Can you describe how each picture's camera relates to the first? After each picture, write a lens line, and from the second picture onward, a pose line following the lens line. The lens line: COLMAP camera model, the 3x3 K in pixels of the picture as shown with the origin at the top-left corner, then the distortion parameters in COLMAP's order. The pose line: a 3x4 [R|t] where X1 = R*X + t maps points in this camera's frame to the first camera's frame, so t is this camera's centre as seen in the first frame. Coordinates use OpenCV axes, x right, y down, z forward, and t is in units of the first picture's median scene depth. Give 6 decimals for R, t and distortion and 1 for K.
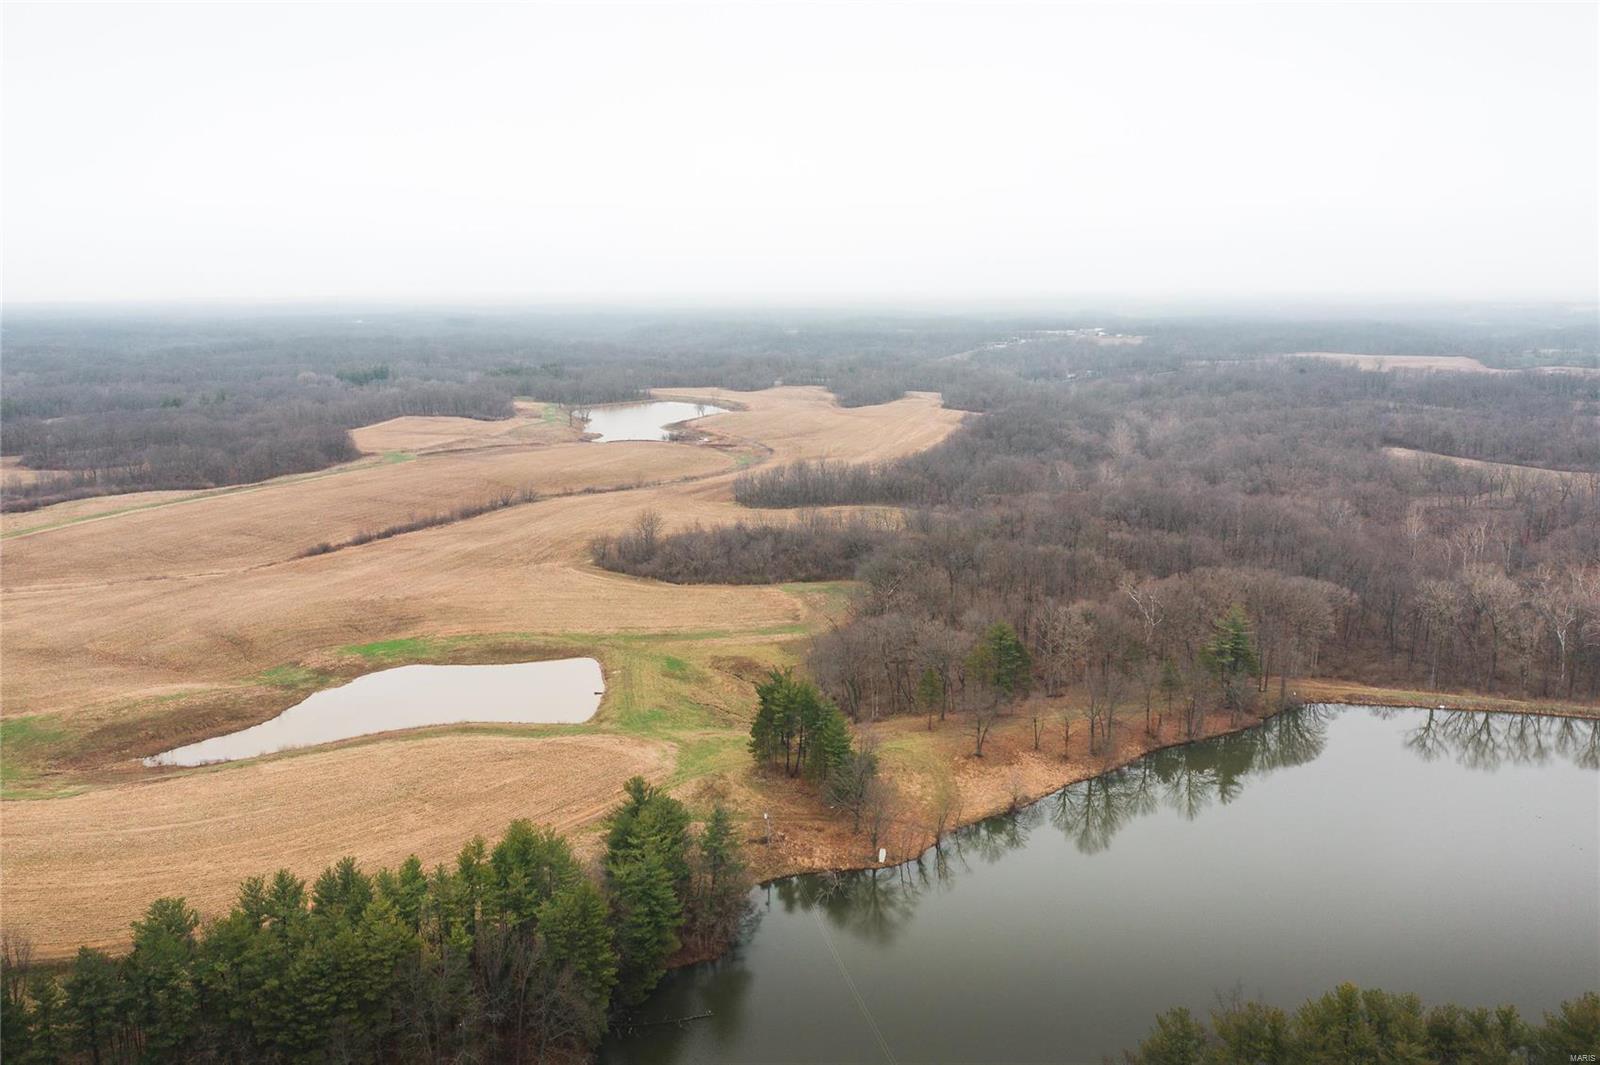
lens RADIAL K [[1247.5, 0, 790.3], [0, 1247.5, 531.0], [0, 0, 1]] dist [-0.022455, -0.000188]
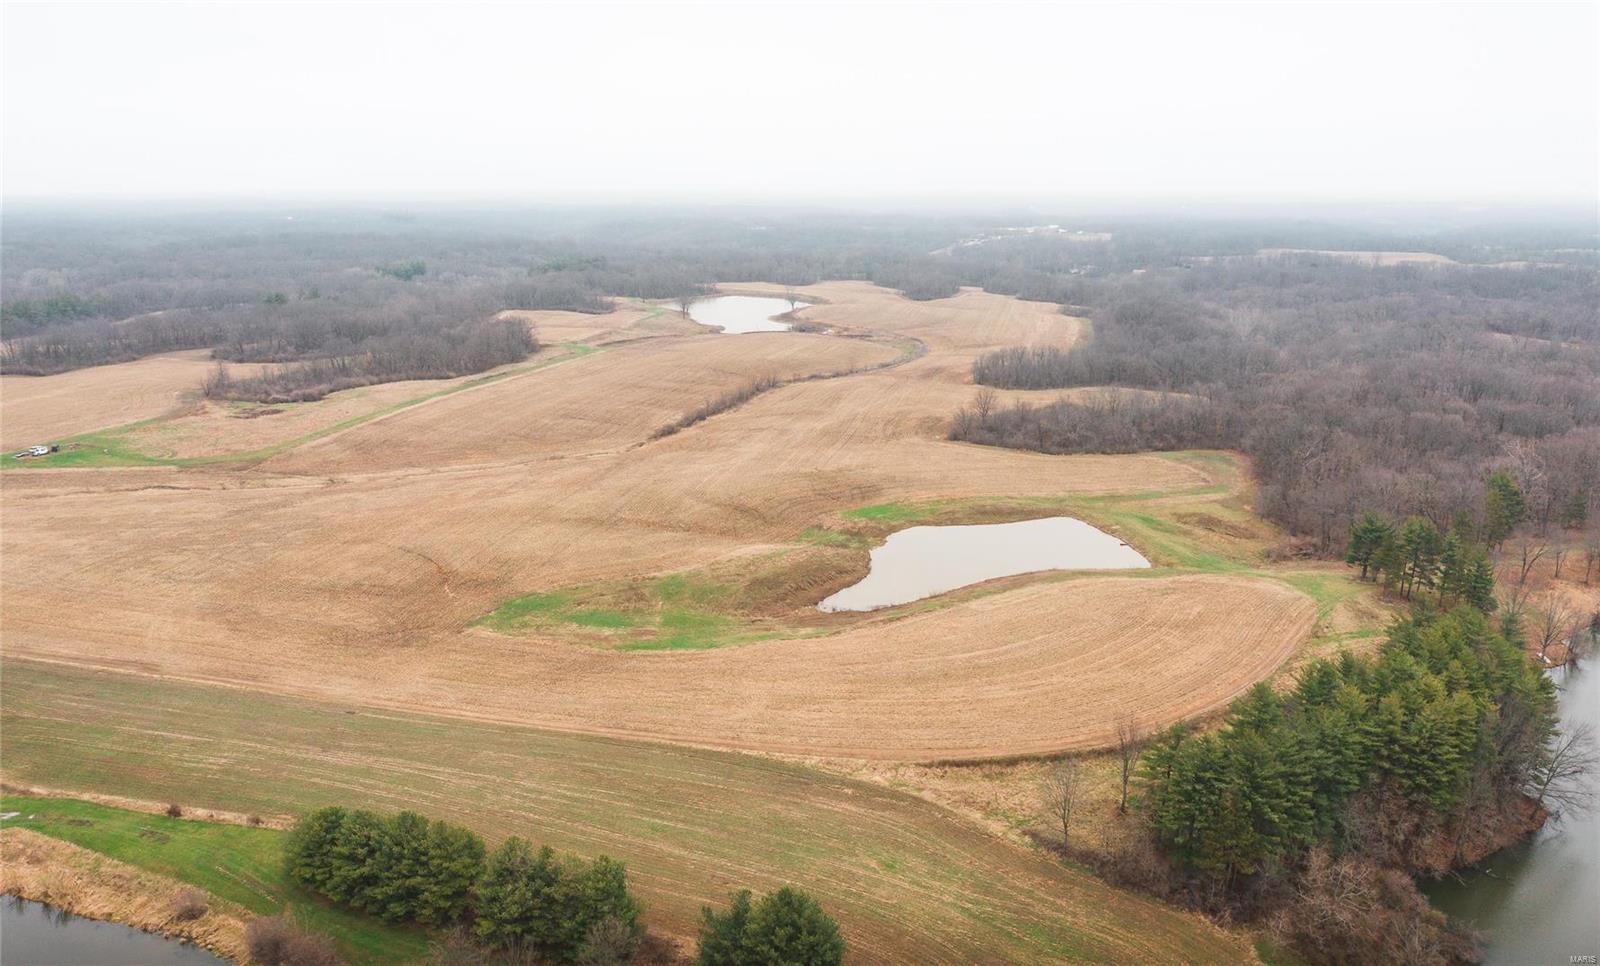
lens RADIAL K [[1243.7, 0, 795.6], [0, 1243.7, 541.0], [0, 0, 1]] dist [-0.024723, 0.002442]
pose [[0.995288, -0.023267, 0.094126, -0.289523], [0.015090, 0.996122, 0.086673, 0.014316], [-0.095777, -0.084845, 0.991780, -0.034623]]
